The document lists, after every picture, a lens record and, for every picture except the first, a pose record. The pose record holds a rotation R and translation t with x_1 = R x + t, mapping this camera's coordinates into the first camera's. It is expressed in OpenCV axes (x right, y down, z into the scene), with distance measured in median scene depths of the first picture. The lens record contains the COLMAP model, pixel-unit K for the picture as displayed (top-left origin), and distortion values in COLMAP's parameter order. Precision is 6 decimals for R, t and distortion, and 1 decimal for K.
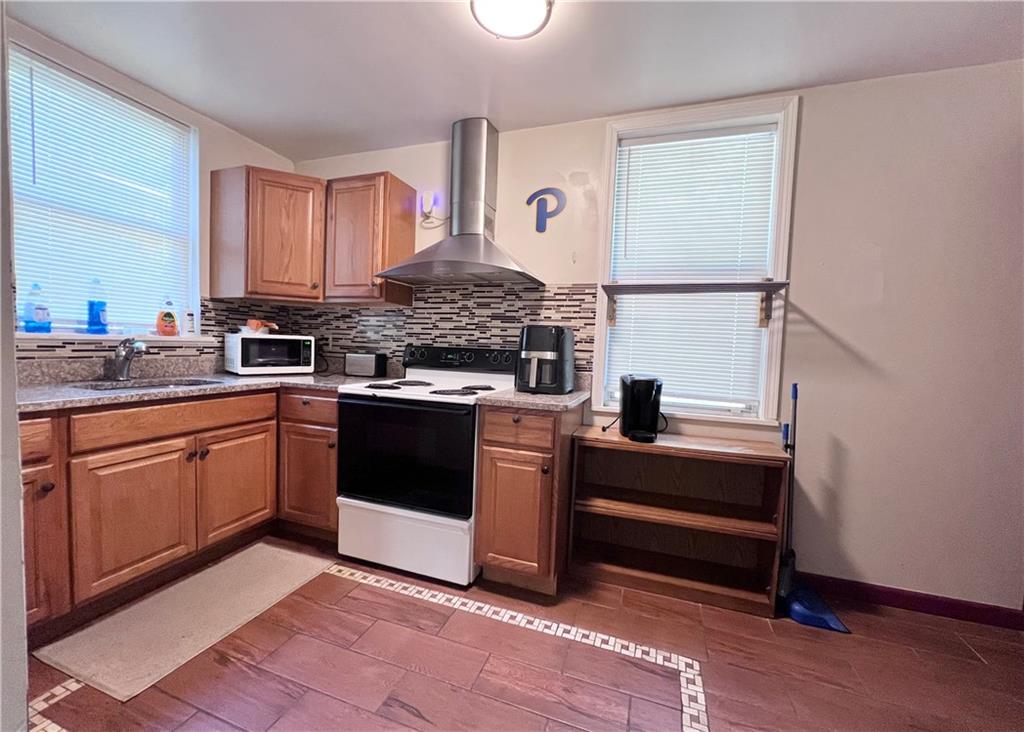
lens RADIAL K [[410.5, 0, 511.4], [0, 410.5, 366.0], [0, 0, 1]] dist [-0.002681, -0.000268]
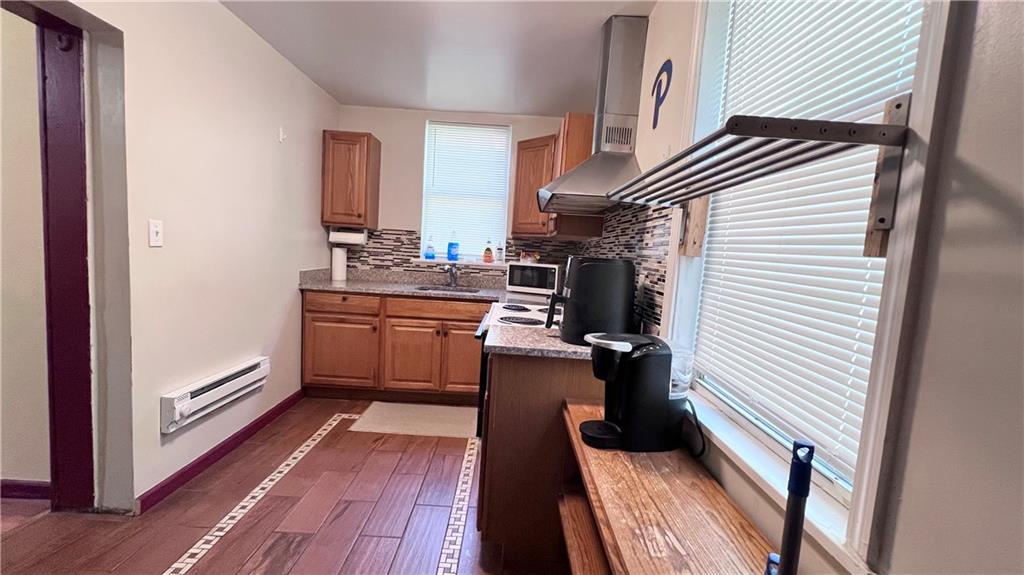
lens RADIAL K [[415.1, 0, 512.8], [0, 415.1, 285.9], [0, 0, 1]] dist [0.001573, -0.000064]
pose [[0.328736, 0.066167, -0.942101, 0.828043], [-0.096390, 0.994684, 0.036226, -0.057418], [0.939490, 0.078901, 0.333366, 0.636896]]
